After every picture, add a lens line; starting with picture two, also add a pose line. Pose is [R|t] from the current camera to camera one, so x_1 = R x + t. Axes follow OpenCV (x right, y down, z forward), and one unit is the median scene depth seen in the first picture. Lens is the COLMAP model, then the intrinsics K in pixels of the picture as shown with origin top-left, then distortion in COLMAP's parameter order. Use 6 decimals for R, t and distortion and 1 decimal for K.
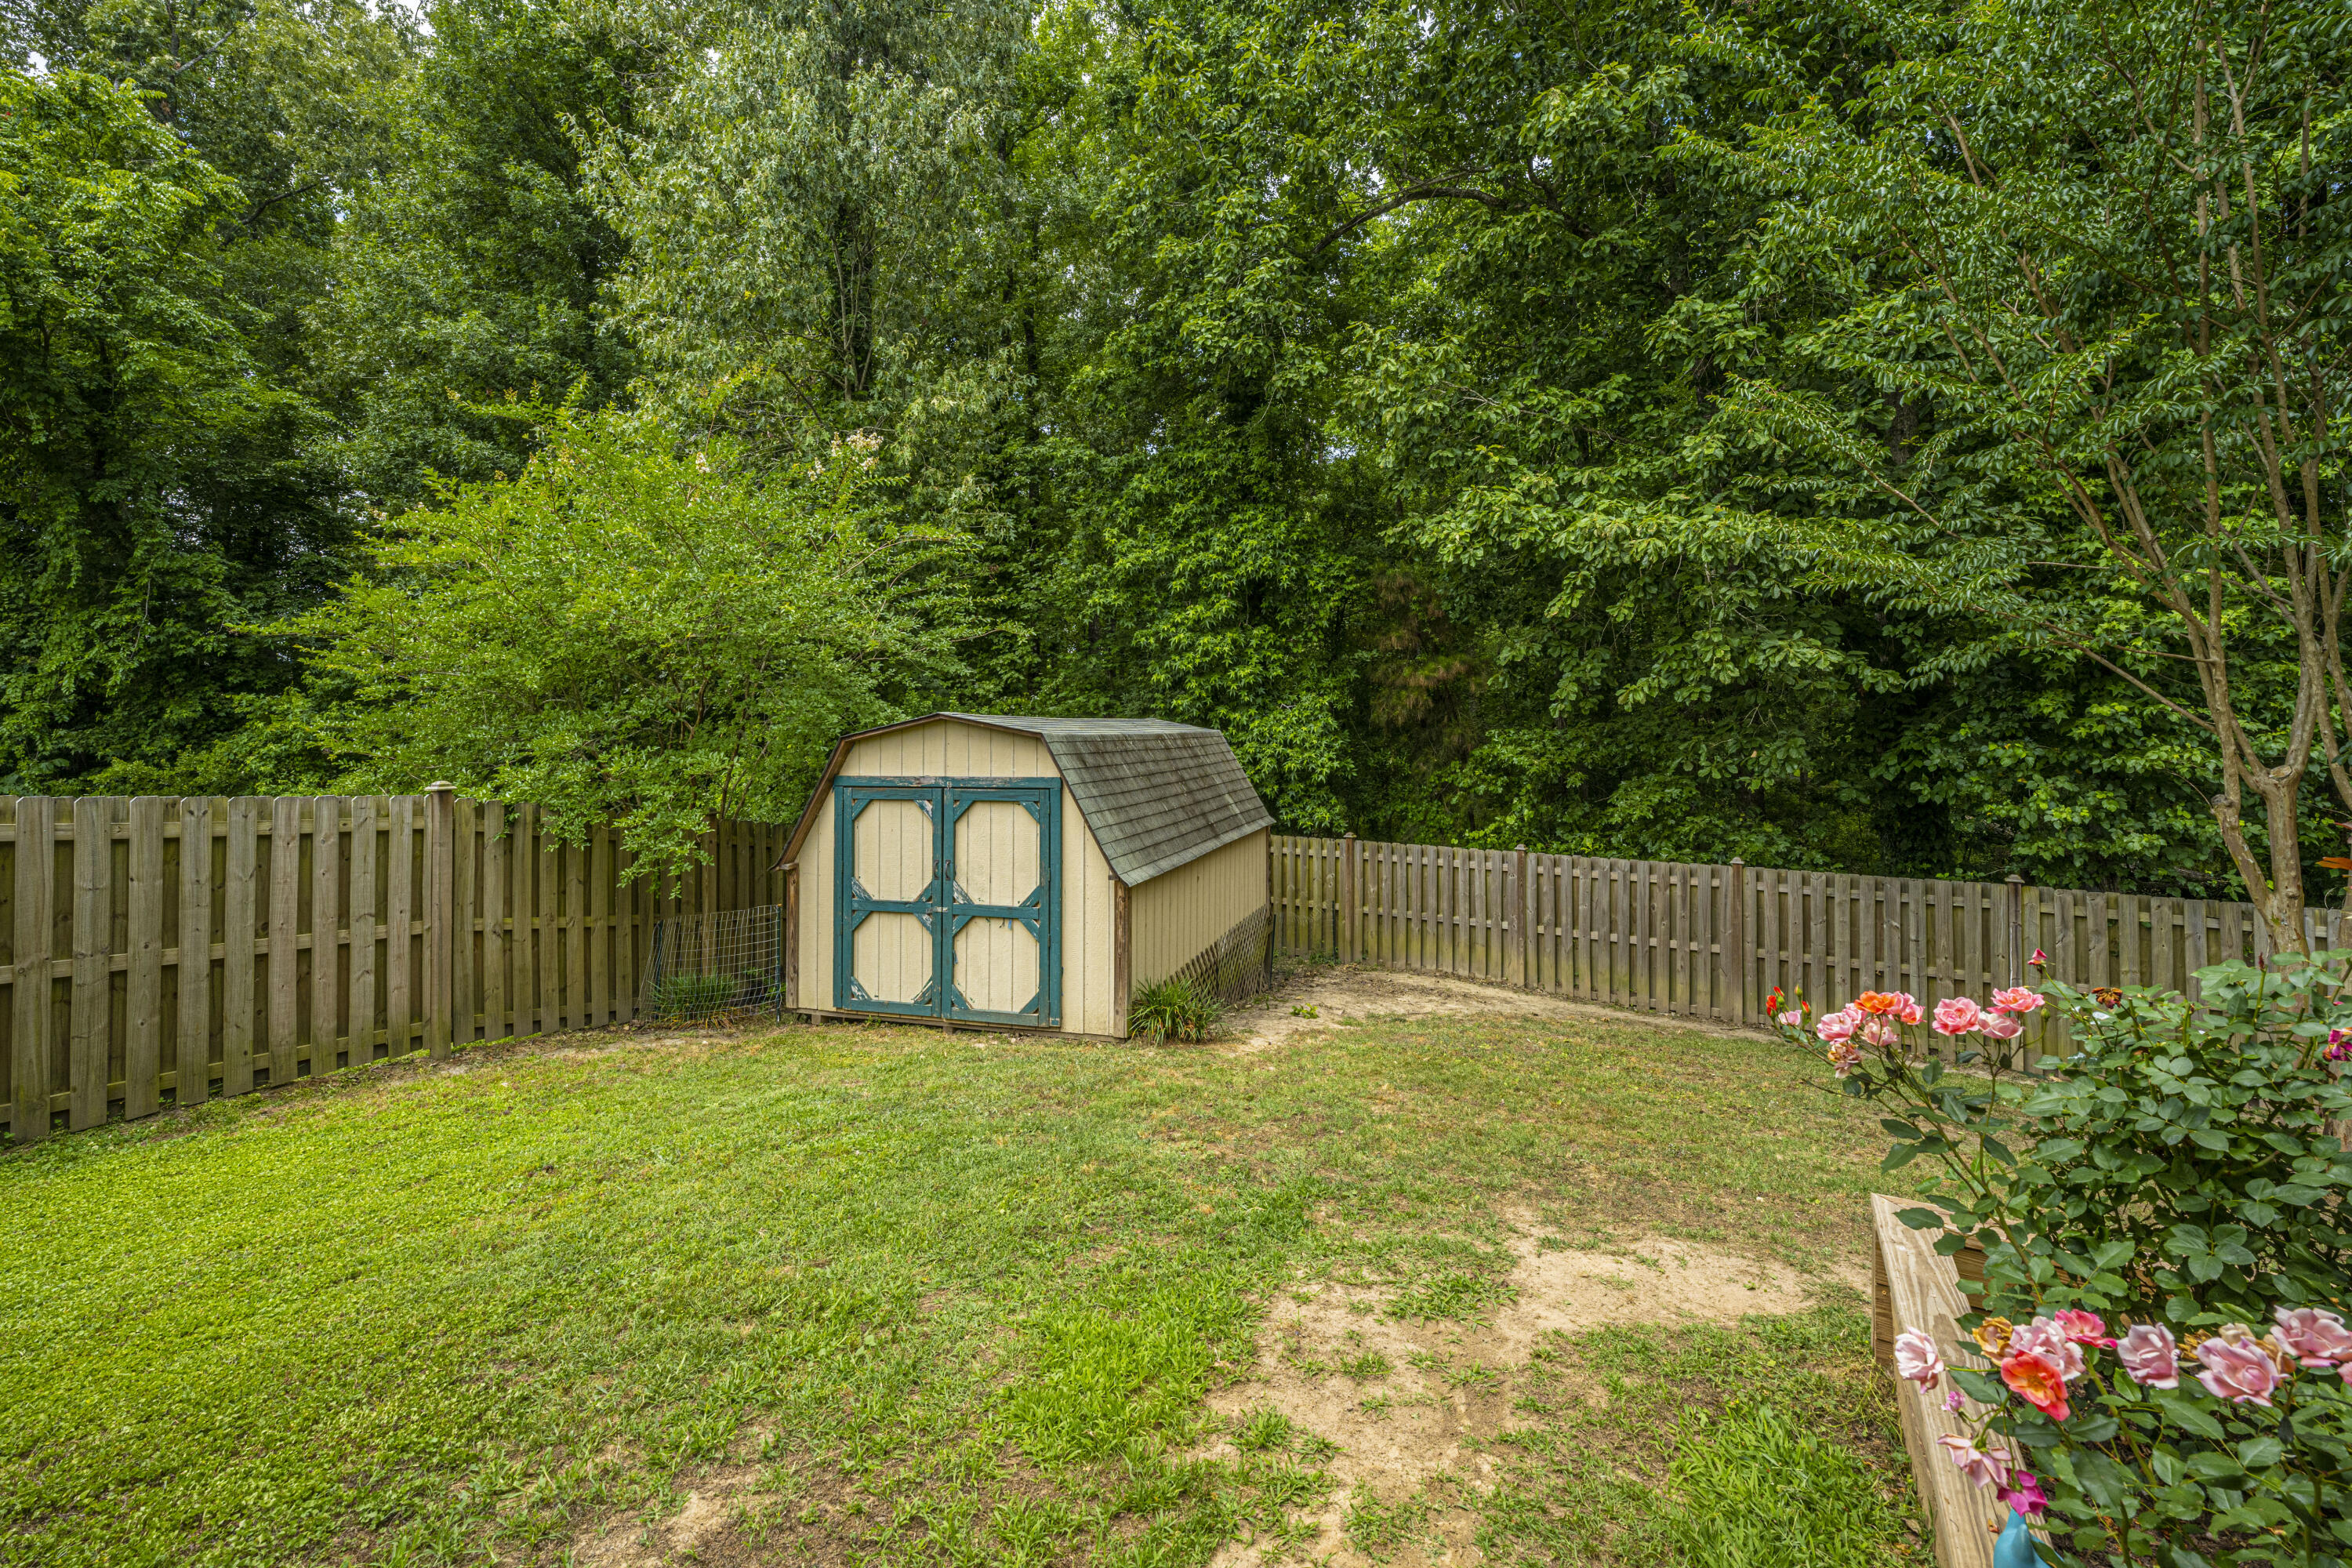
lens RADIAL K [[994.0, 0, 1161.3], [0, 994.0, 692.9], [0, 0, 1]] dist [-0.000345, 0.000023]
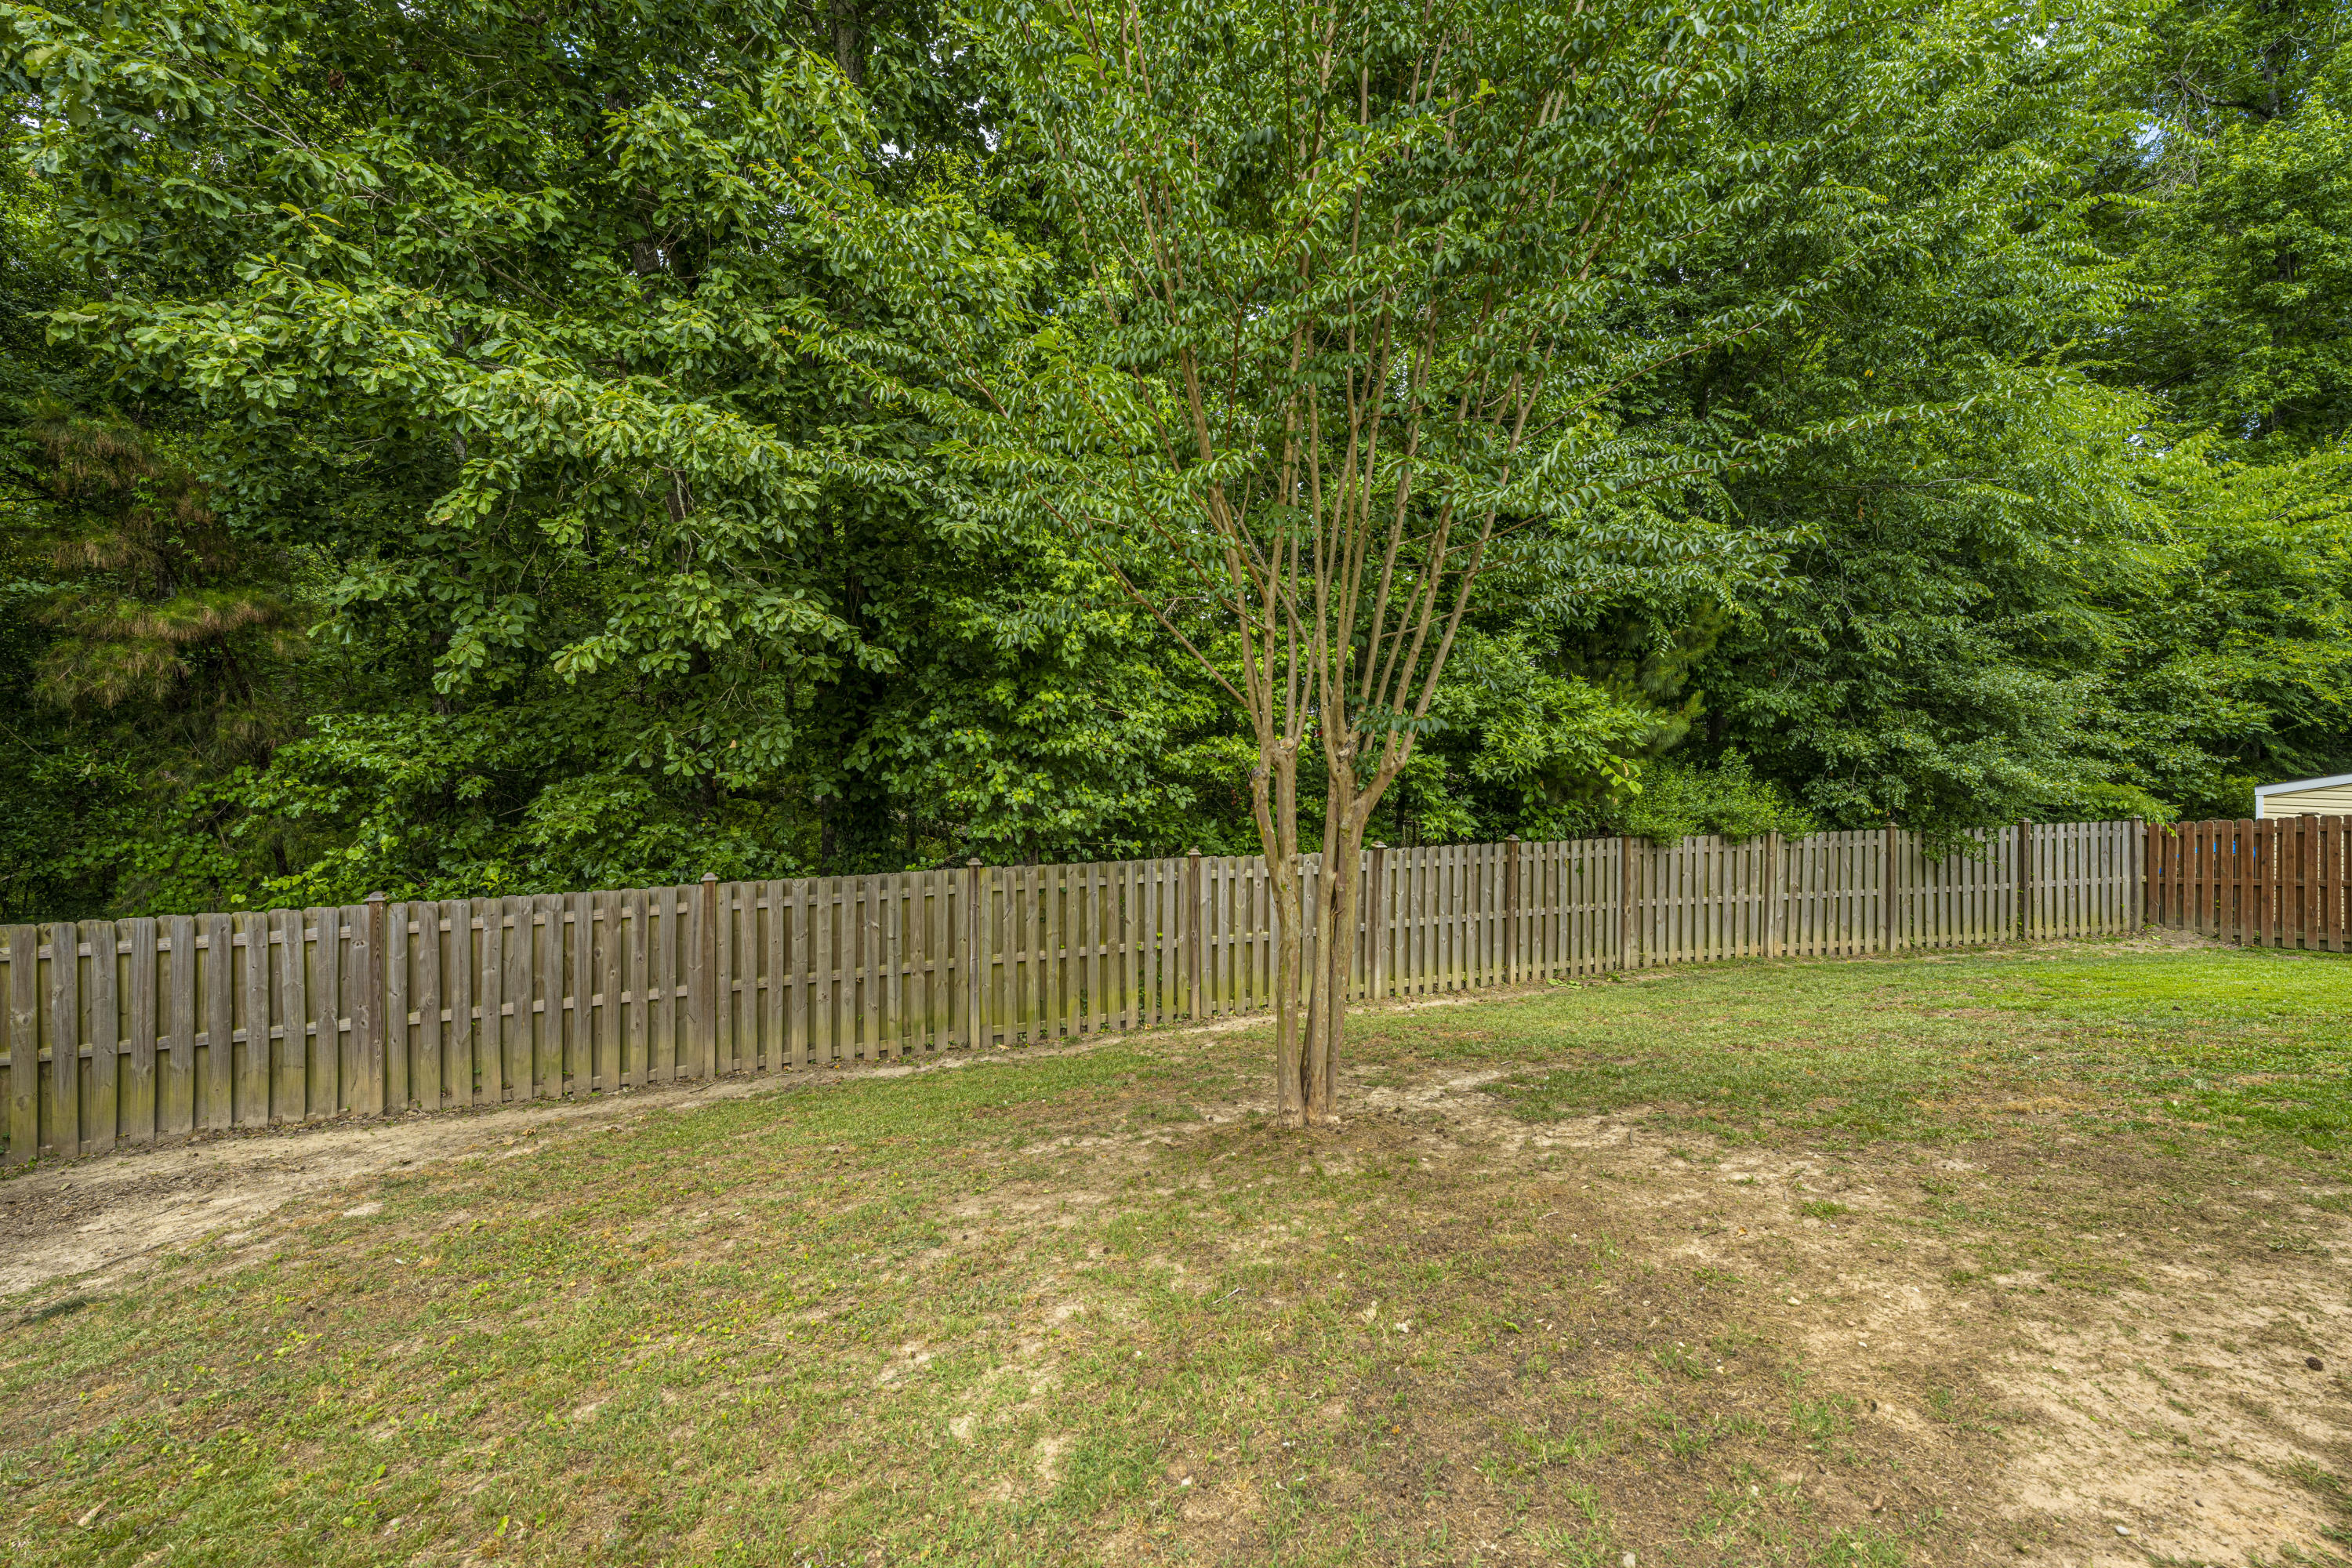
lens RADIAL K [[956.6, 0, 1191.1], [0, 956.6, 753.5], [0, 0, 1]] dist [-0.001326, -0.000283]
pose [[0.491997, -0.016956, 0.870432, 0.095595], [-0.033057, 0.998725, 0.038140, 0.025722], [-0.869969, -0.047539, 0.490809, 0.273062]]
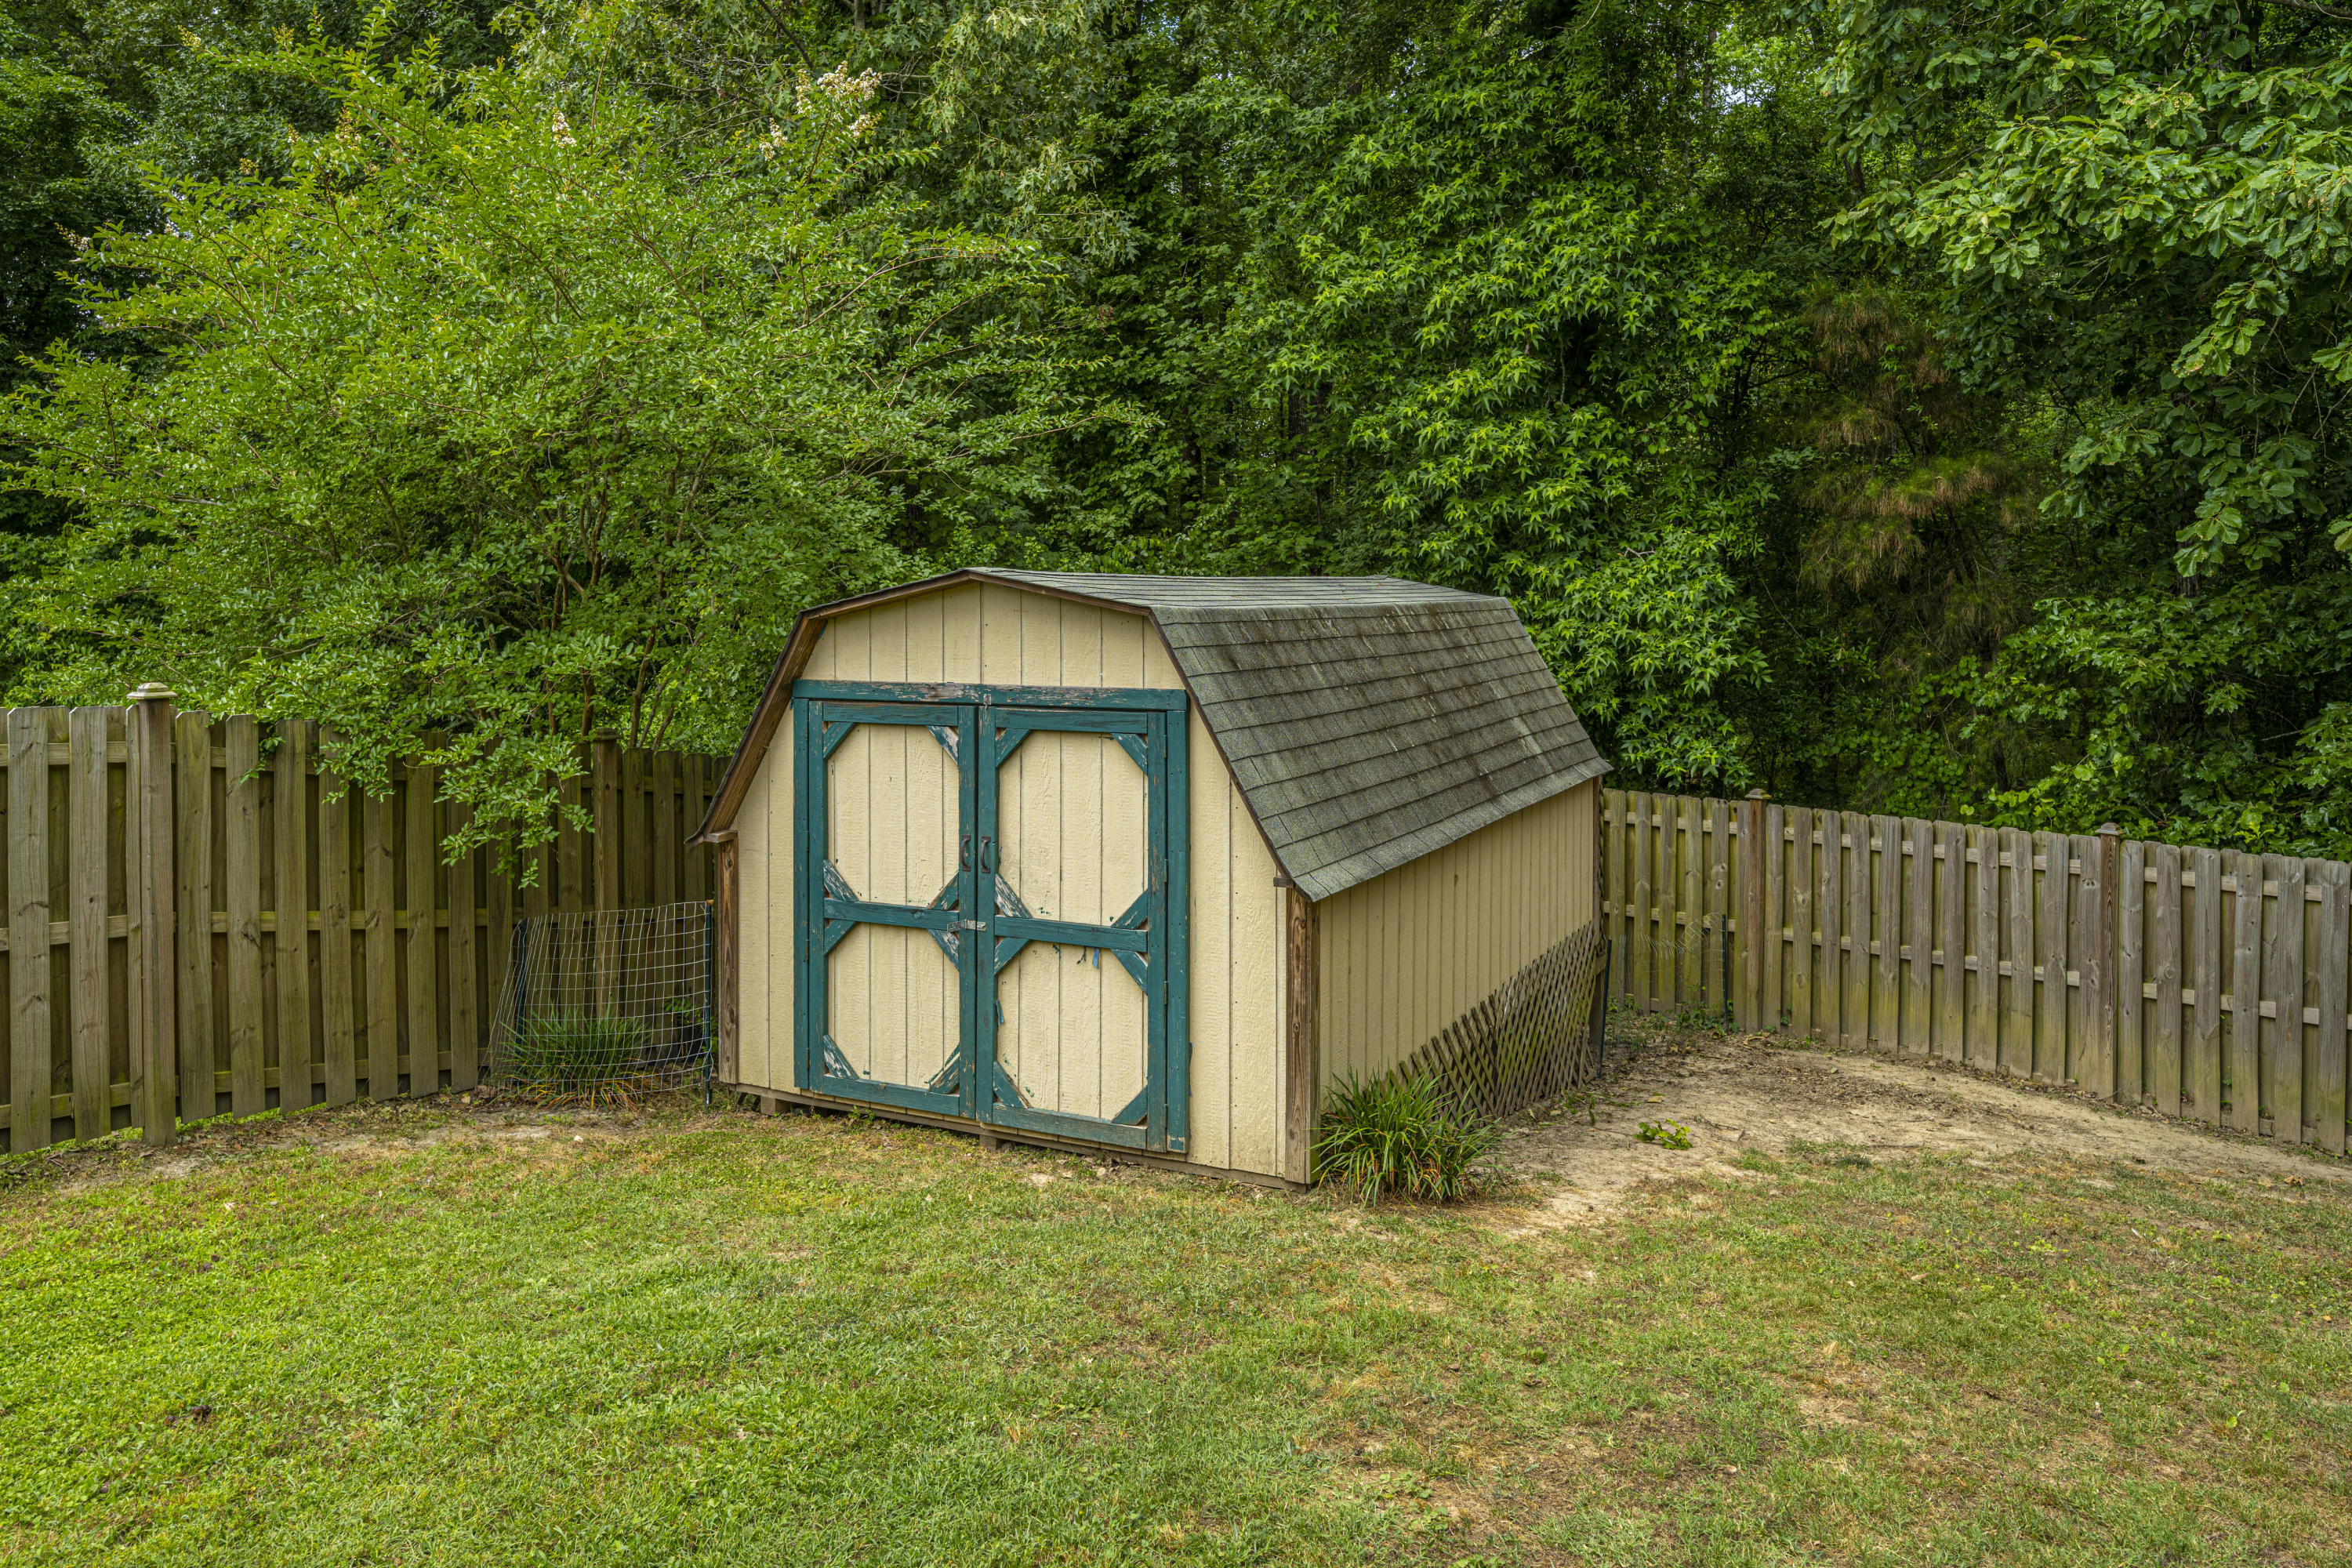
lens RADIAL K [[1652.2, 0, 1117.0], [0, 1652.2, 570.3], [0, 0, 1]] dist [-0.000101, 0.000581]
pose [[0.983264, 0.001699, -0.182180, 0.014943], [0.003031, 0.999666, 0.025680, -0.001416], [0.182162, -0.025803, 0.982930, 0.078194]]
